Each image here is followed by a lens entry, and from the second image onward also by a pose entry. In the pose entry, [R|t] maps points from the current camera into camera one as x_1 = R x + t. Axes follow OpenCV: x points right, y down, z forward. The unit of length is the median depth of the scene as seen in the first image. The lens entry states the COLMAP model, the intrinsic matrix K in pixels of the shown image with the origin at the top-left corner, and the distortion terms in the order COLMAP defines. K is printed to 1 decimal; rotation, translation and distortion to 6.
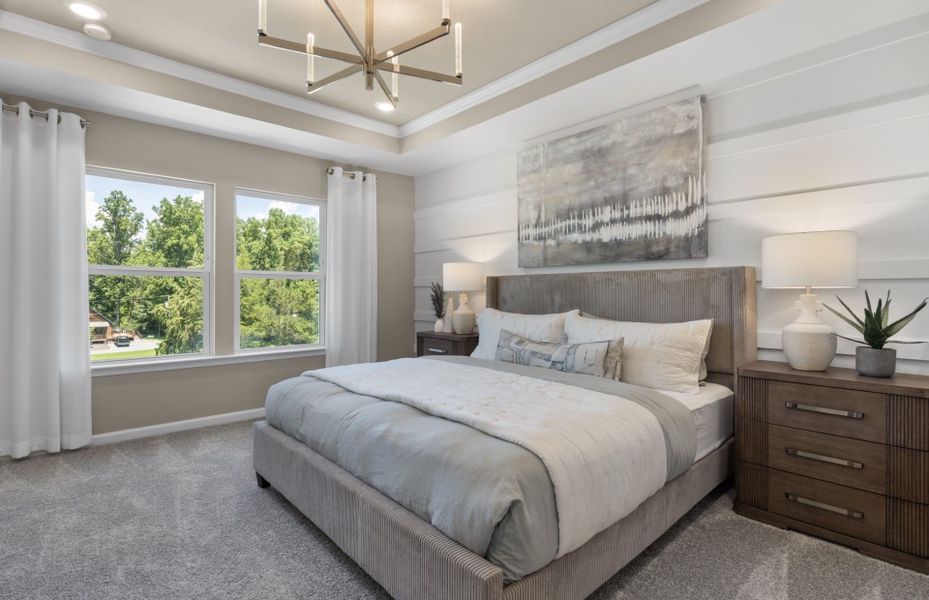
lens RADIAL K [[435.8, 0, 466.9], [0, 435.8, 291.5], [0, 0, 1]] dist [-0.001370, -0.000289]
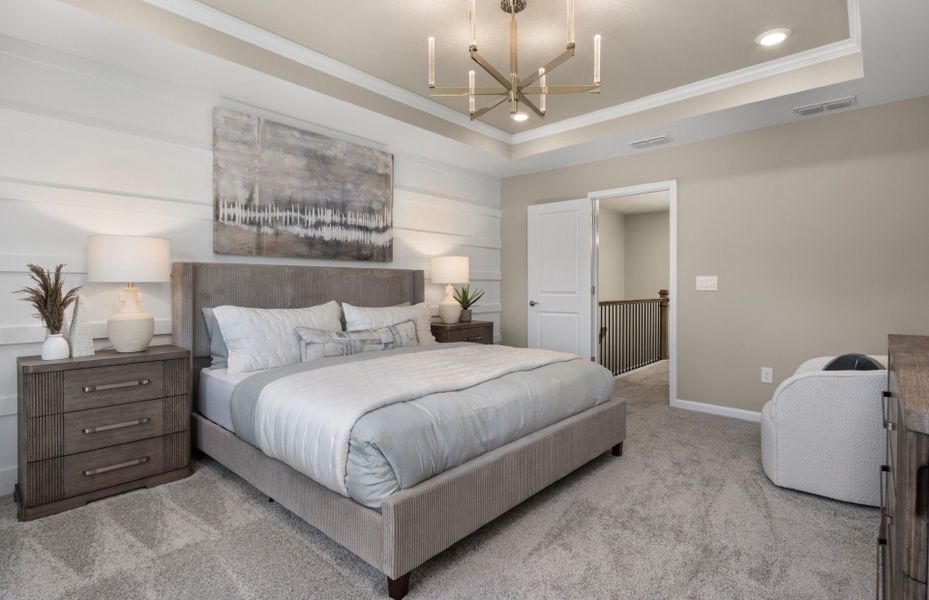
lens RADIAL K [[450.1, 0, 465.7], [0, 450.1, 283.5], [0, 0, 1]] dist [-0.000352, -0.000189]
pose [[-0.080334, -0.000459, 0.996768, -0.873859], [-0.009330, 0.999956, -0.000291, -0.004557], [-0.996724, -0.009323, -0.080335, 0.732573]]
